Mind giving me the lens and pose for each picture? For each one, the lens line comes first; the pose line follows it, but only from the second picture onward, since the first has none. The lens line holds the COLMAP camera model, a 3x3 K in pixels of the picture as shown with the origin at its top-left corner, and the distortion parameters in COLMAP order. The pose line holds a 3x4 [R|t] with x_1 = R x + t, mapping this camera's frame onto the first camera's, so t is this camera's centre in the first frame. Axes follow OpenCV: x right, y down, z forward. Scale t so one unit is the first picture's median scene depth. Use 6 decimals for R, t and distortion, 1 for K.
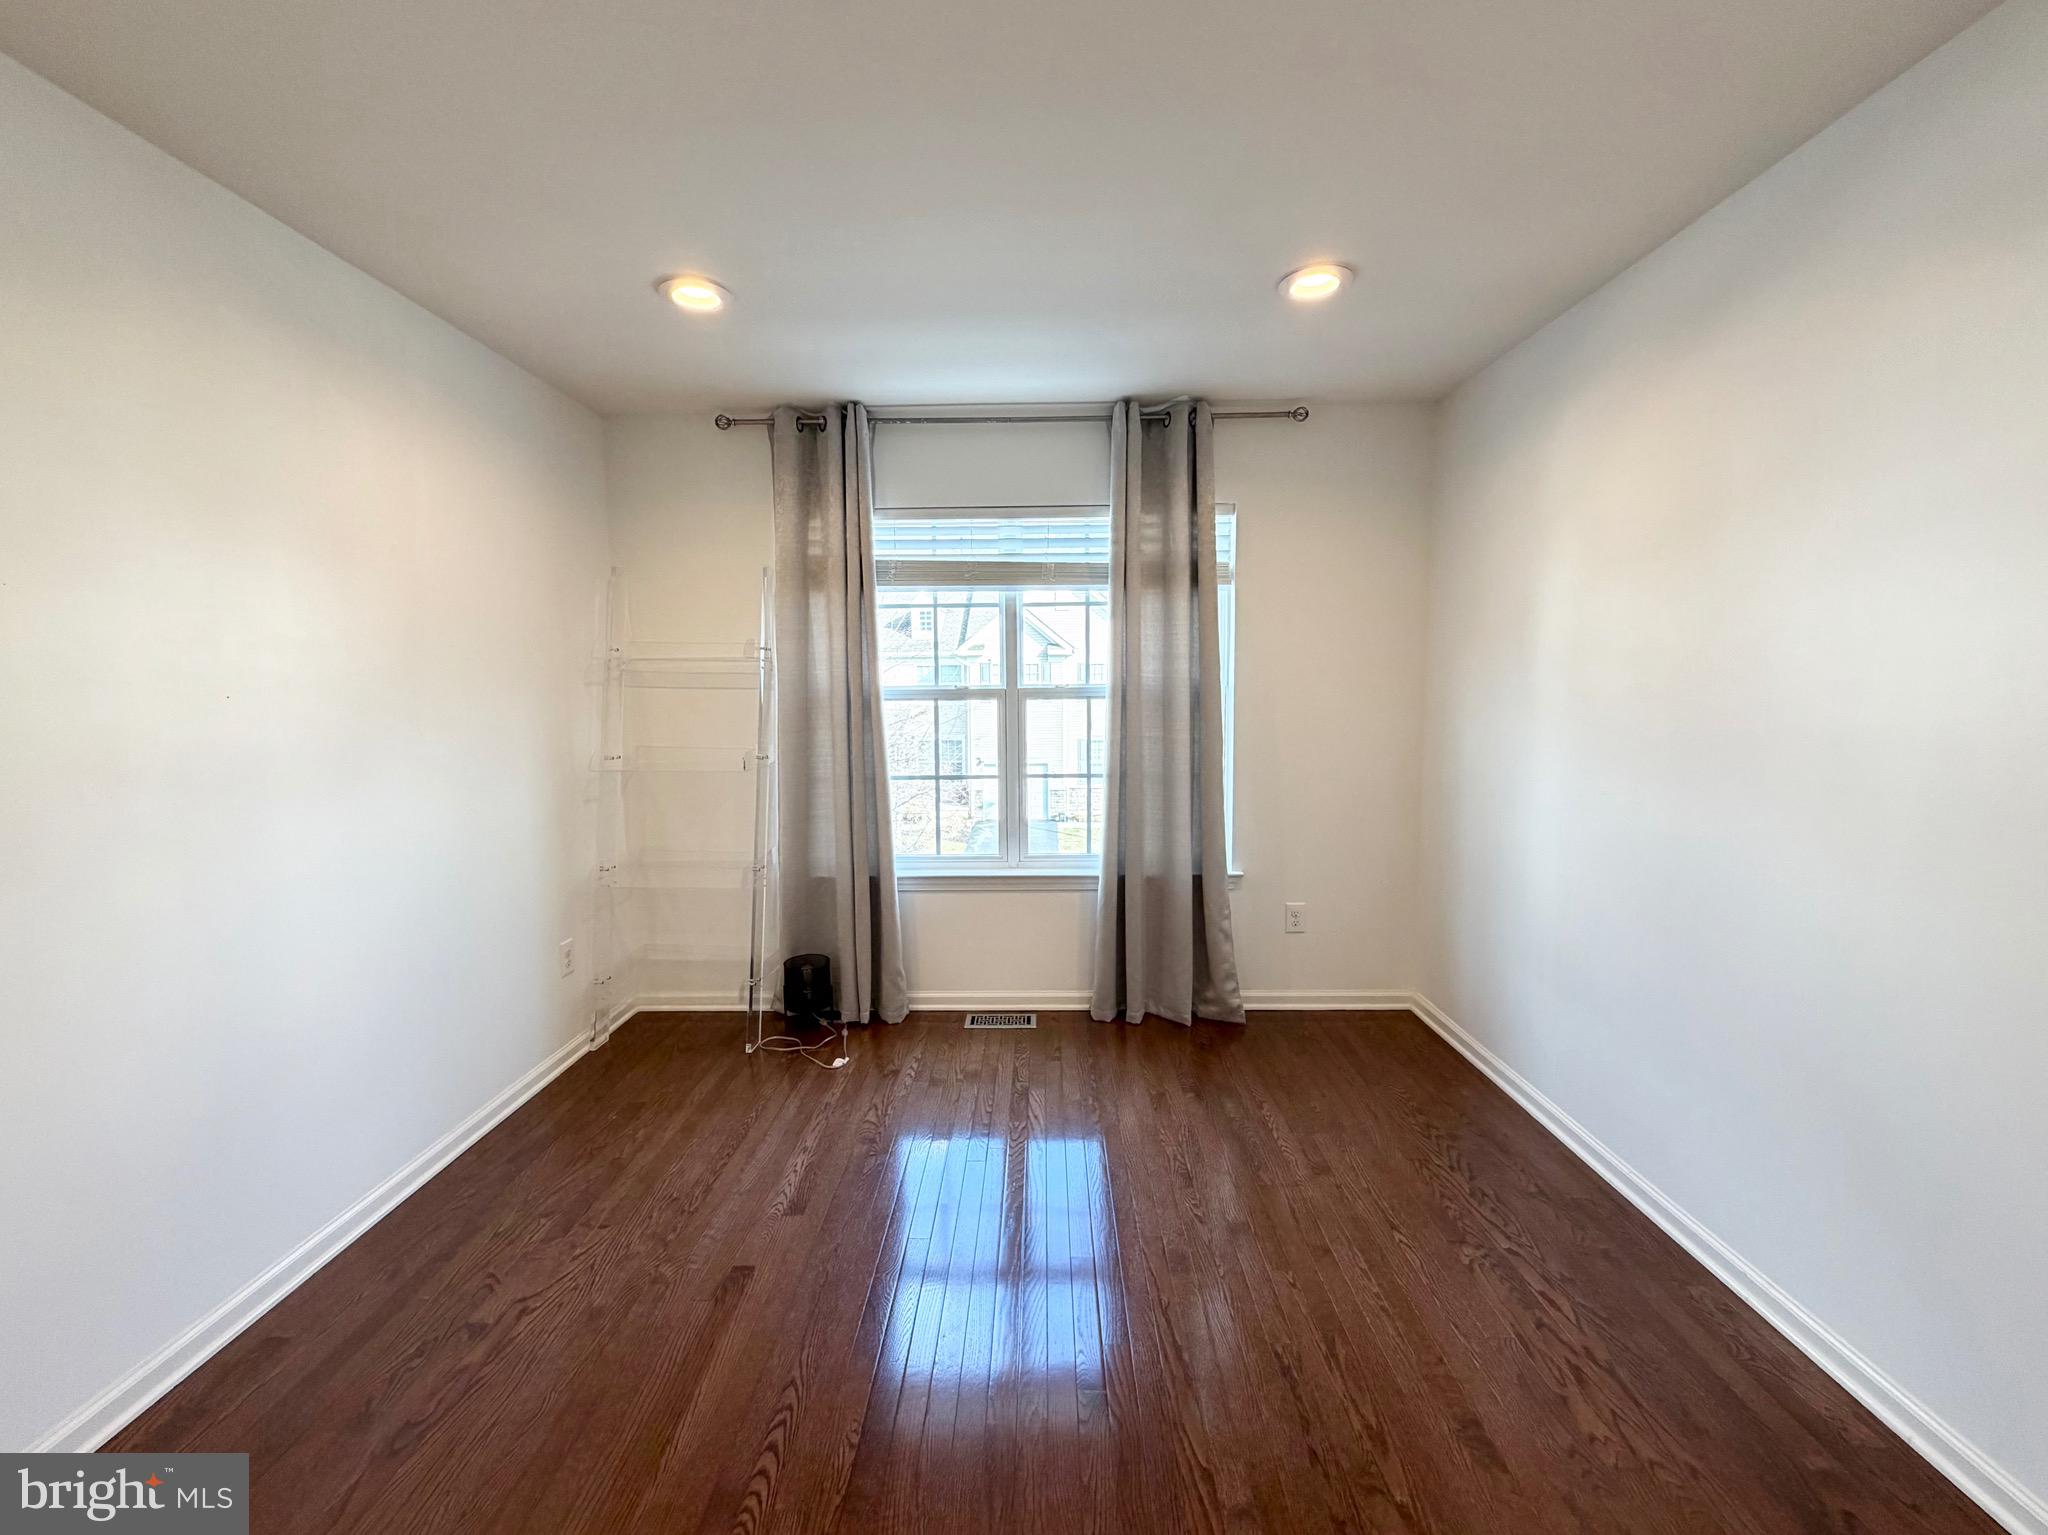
lens RADIAL K [[838.6, 0, 1023.5], [0, 838.6, 752.1], [0, 0, 1]] dist [0.000933, 0.000465]
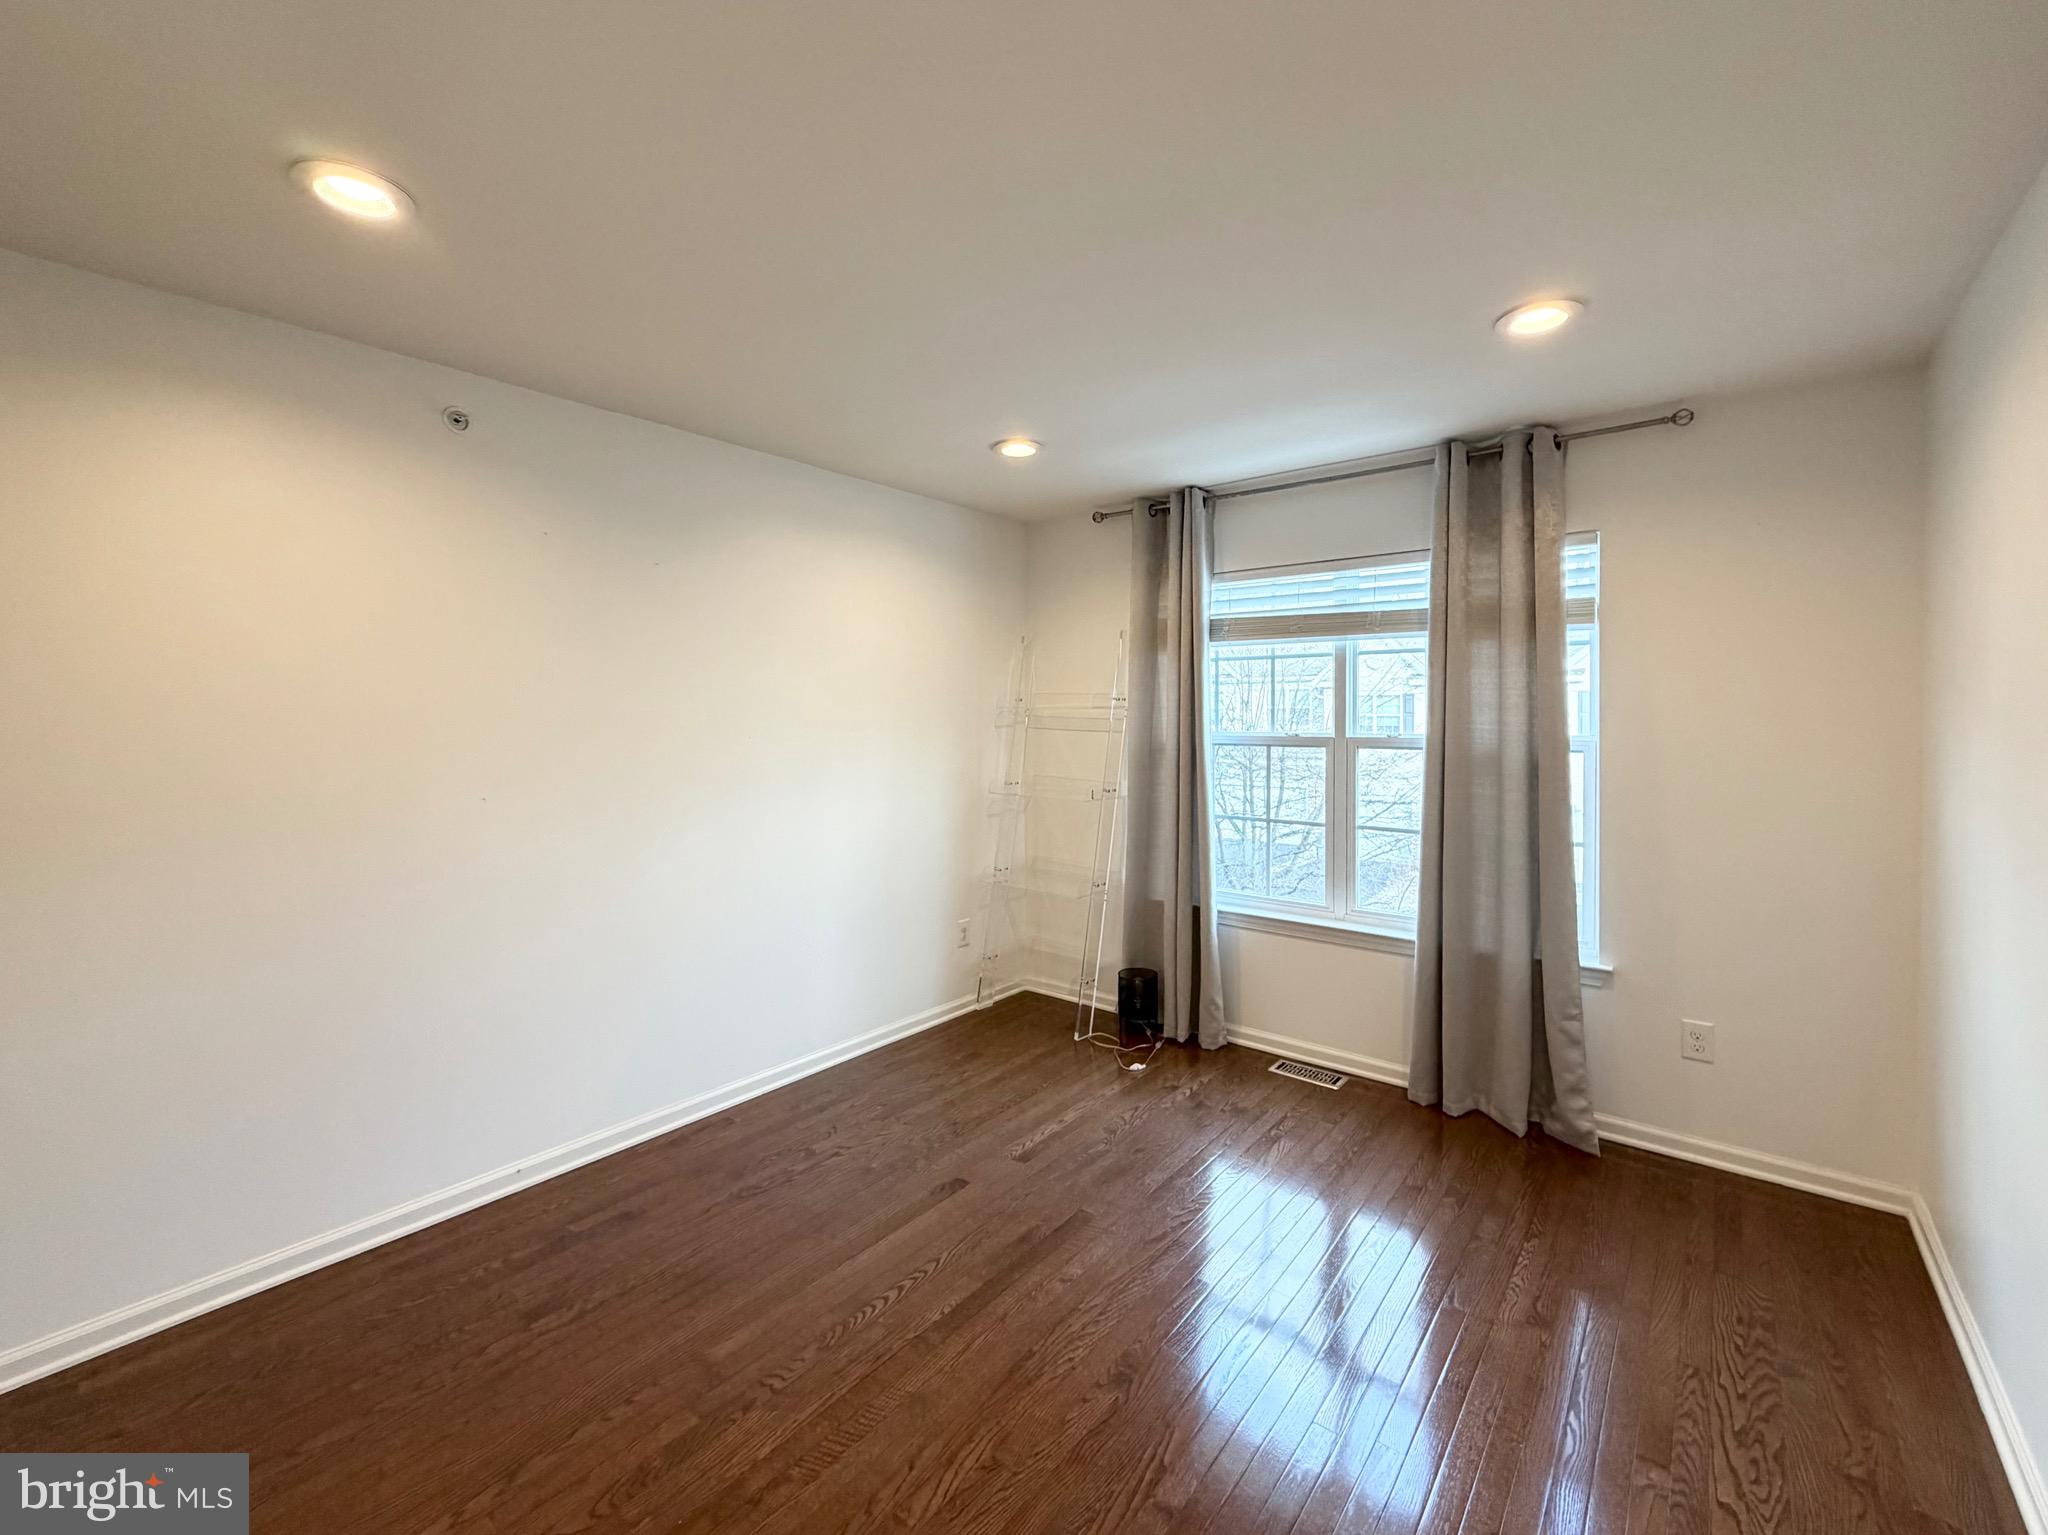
lens RADIAL K [[860.4, 0, 1026.3], [0, 860.4, 706.0], [0, 0, 1]] dist [0.004749, 0.000188]
pose [[0.792819, 0.004340, -0.609442, 0.331612], [-0.057174, 0.996094, -0.067283, -0.024207], [0.606770, 0.088188, 0.789970, -0.042086]]
